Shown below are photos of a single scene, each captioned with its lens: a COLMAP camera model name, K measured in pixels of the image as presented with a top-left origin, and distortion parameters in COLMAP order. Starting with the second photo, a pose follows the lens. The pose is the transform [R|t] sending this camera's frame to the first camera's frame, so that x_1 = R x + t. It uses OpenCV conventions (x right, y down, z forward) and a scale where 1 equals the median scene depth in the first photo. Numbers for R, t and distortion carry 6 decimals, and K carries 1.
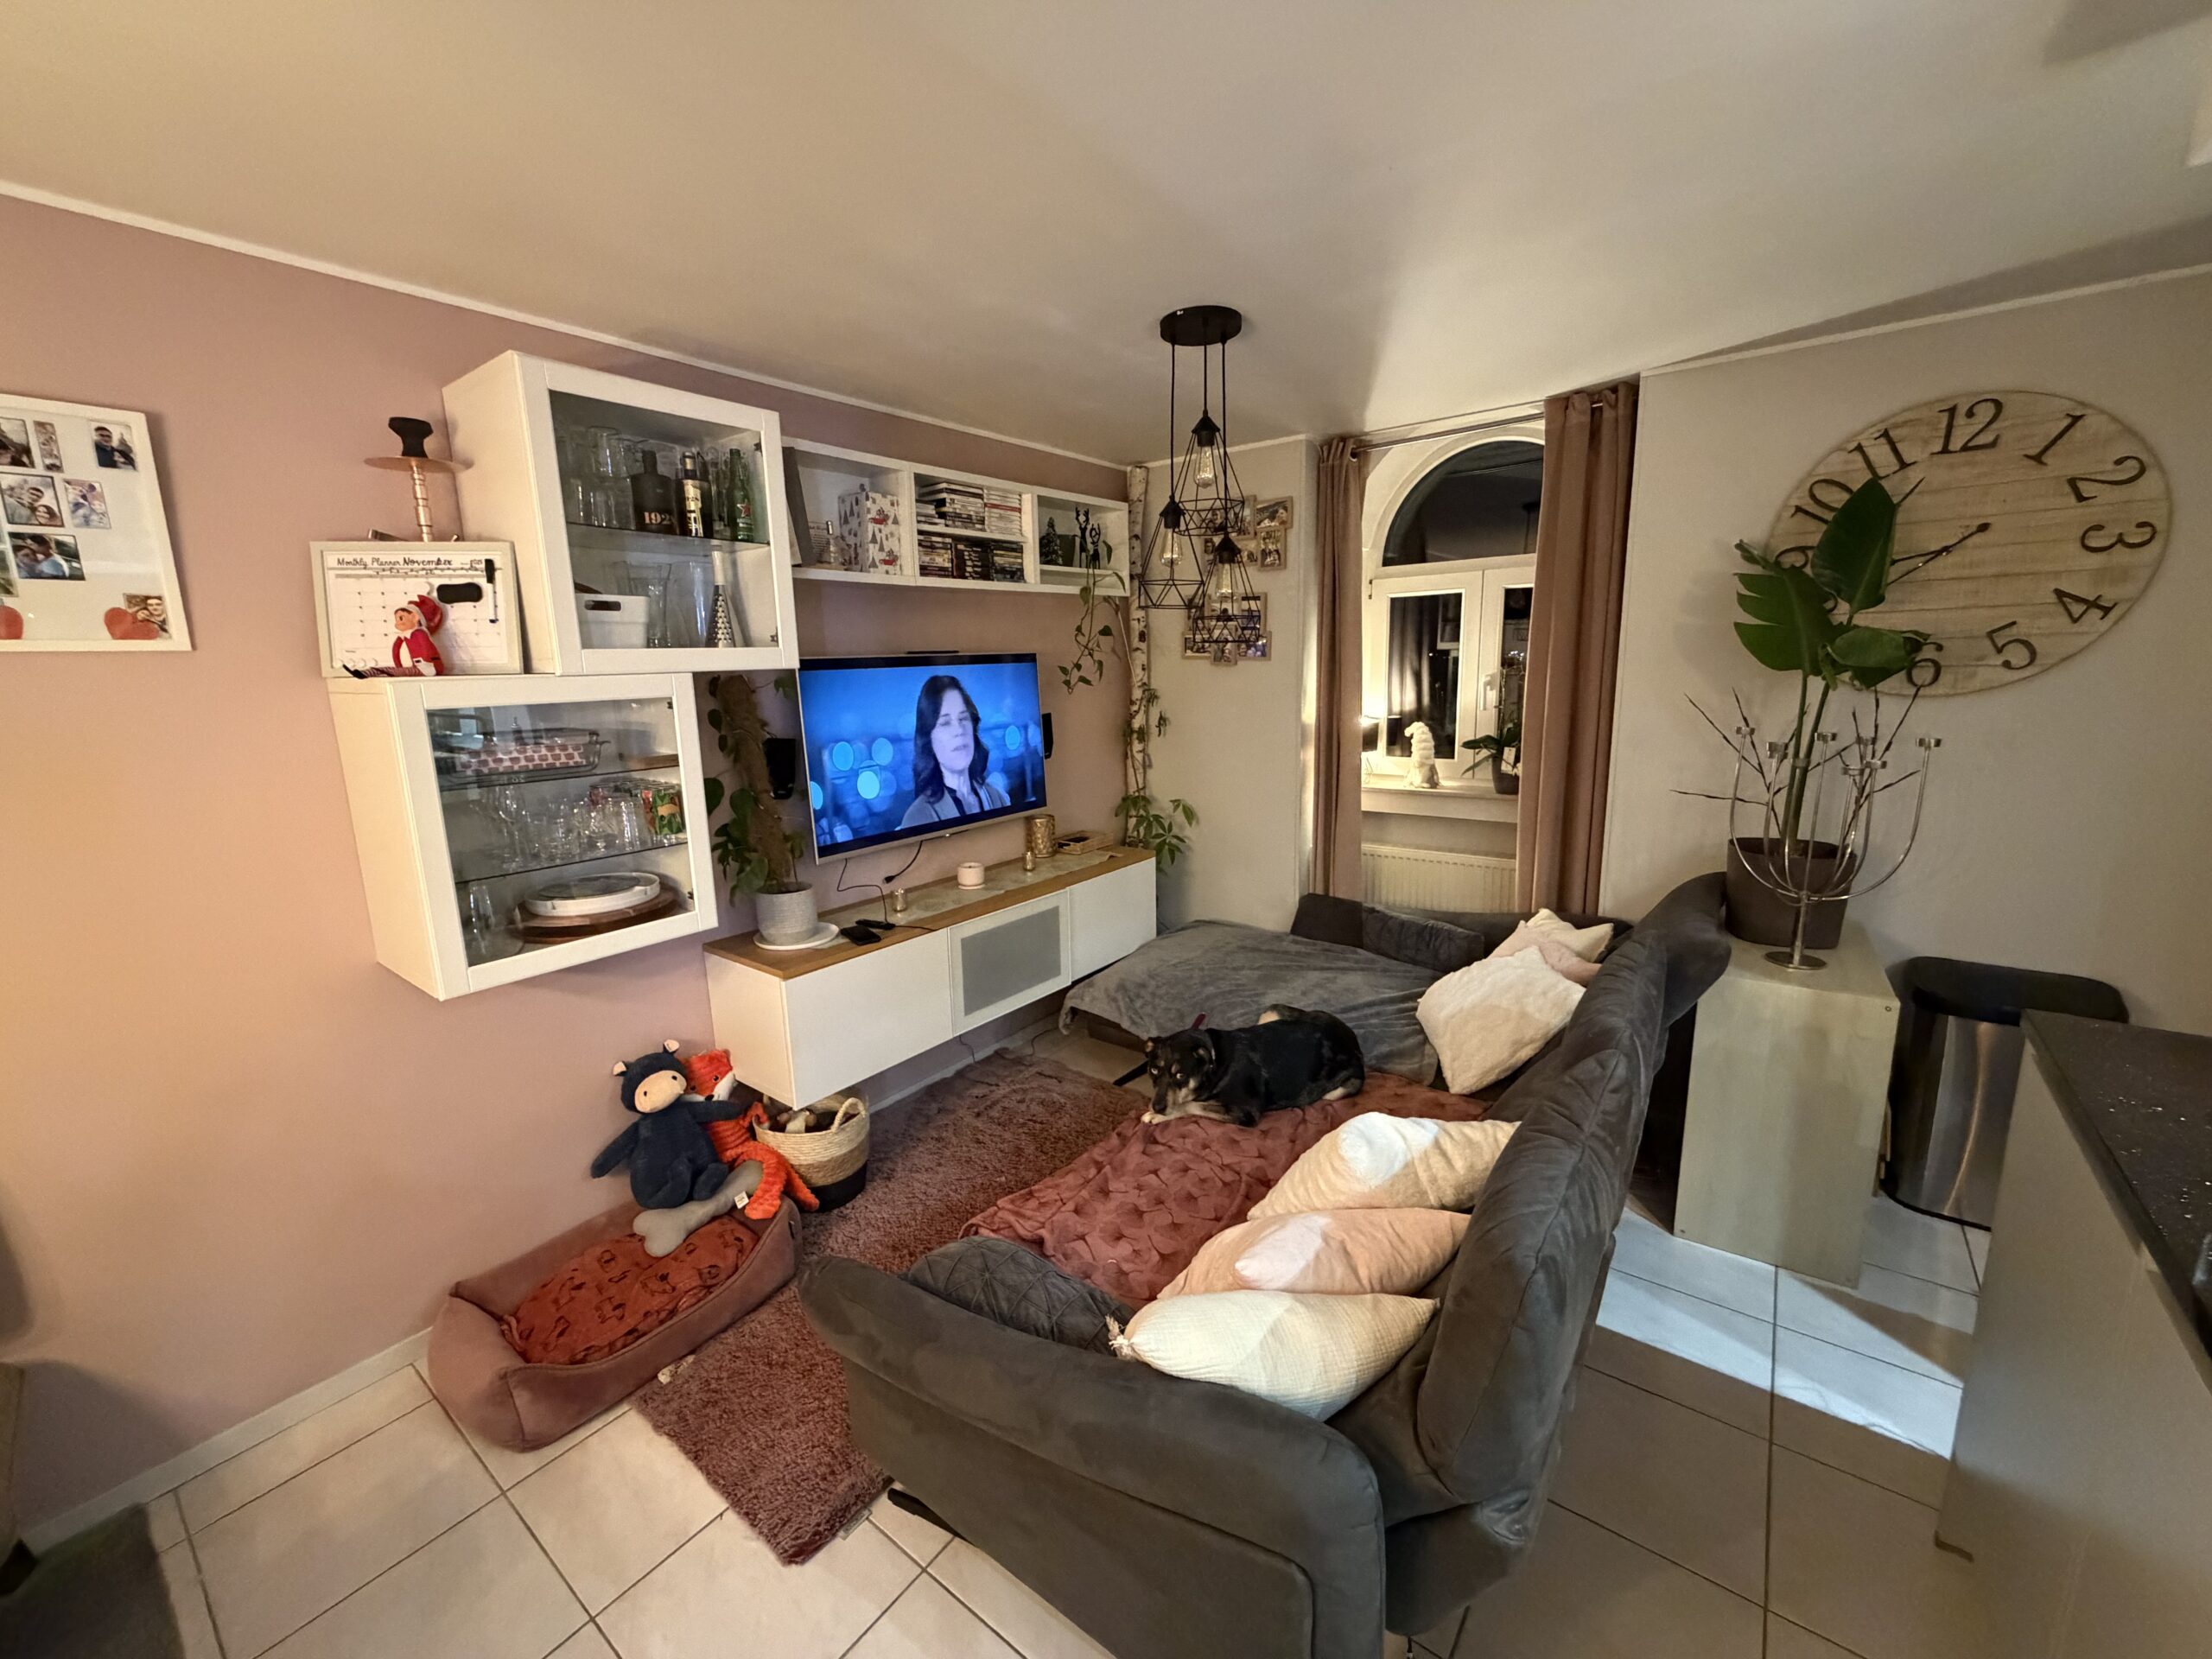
lens RADIAL K [[887.7, 0, 1093.4], [0, 887.7, 825.5], [0, 0, 1]] dist [0.000818, 0.000114]
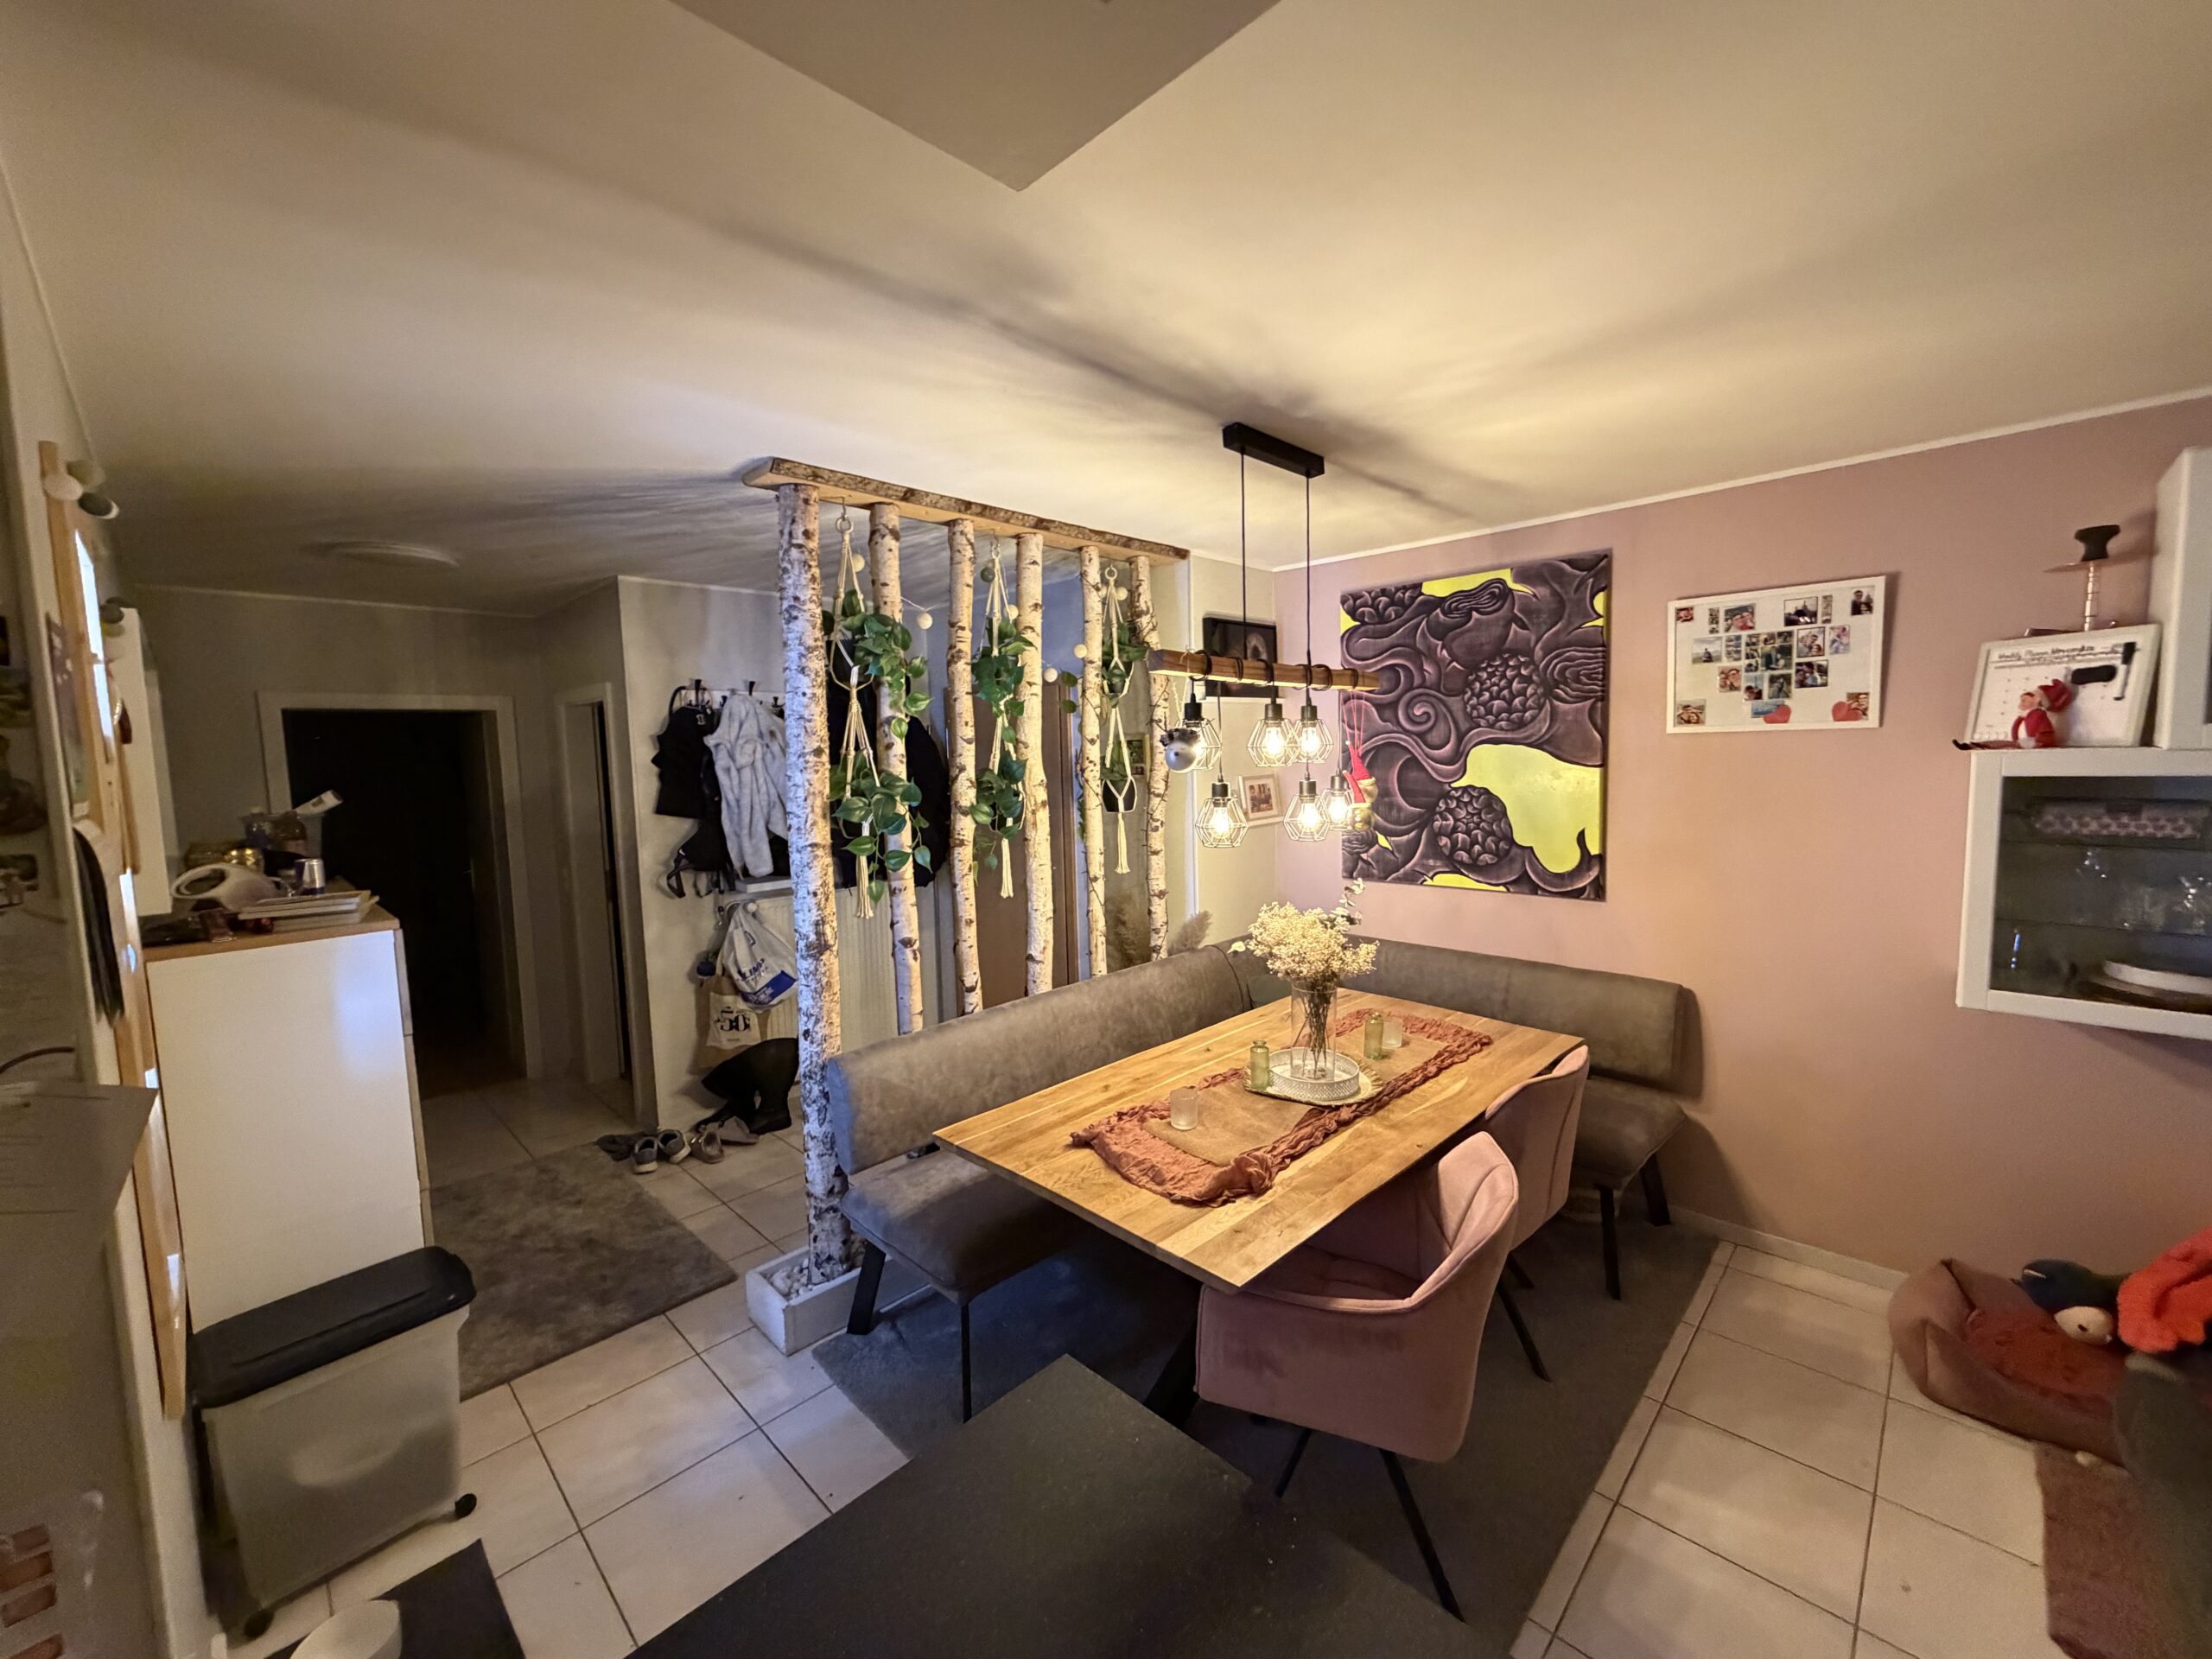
lens RADIAL K [[887.7, 0, 1100.1], [0, 887.7, 831.0], [0, 0, 1]] dist [0.000818, 0.000114]
pose [[-0.116816, 0.120184, -0.985855, 0.472740], [-0.154411, 0.978382, 0.137569, -0.023532], [0.981077, 0.168297, -0.095733, -0.080843]]
